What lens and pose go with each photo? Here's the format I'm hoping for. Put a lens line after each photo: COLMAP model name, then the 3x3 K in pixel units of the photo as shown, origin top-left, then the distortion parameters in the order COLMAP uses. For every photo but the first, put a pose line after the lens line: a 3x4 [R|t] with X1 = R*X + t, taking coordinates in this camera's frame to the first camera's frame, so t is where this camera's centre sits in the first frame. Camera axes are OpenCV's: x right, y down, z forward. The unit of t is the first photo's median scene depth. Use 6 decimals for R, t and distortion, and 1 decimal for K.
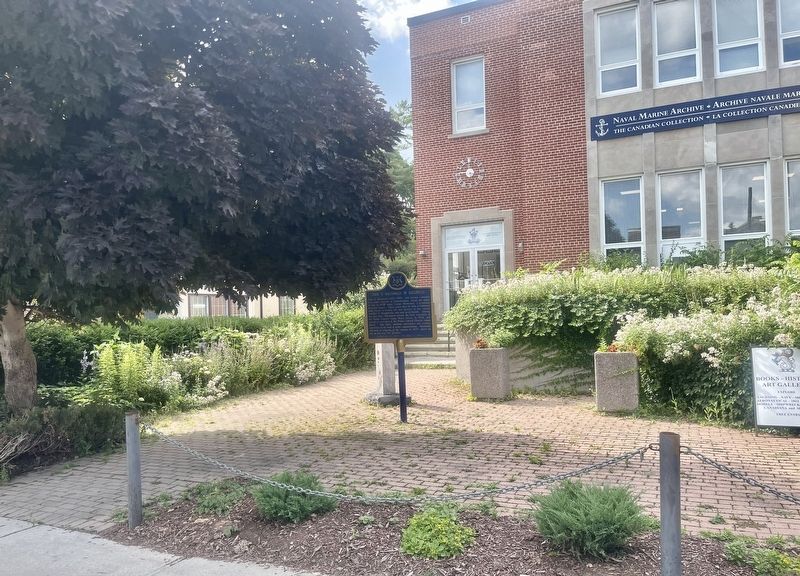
lens RADIAL K [[615.5, 0, 399.9], [0, 615.5, 291.1], [0, 0, 1]] dist [-0.001959, -0.001114]
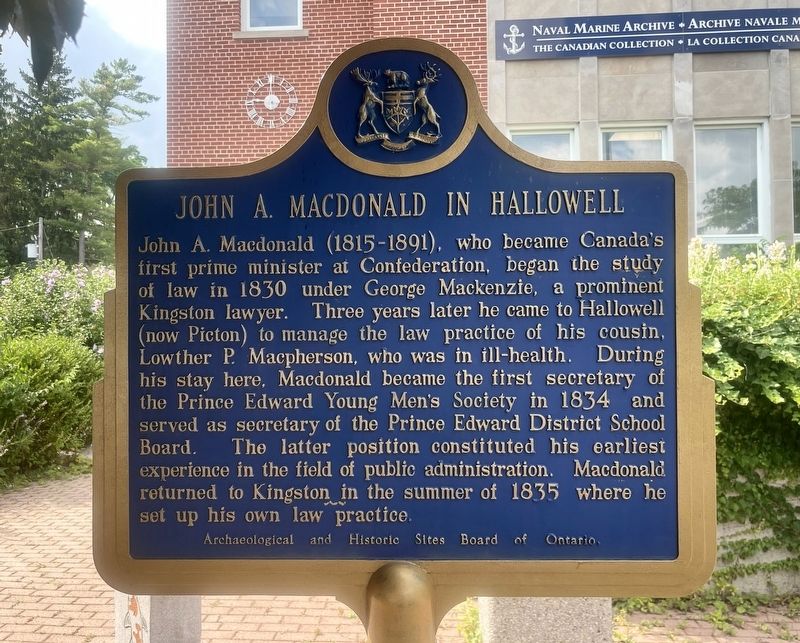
lens RADIAL K [[773.9, 0, 399.1], [0, 773.9, 313.7], [0, 0, 1]] dist [0.040885, 0.000000]
pose [[0.934916, 0.043427, 0.352203, -0.025242], [-0.040187, 0.999056, -0.016509, 0.012378], [-0.352587, 0.001281, 0.935778, 0.362848]]
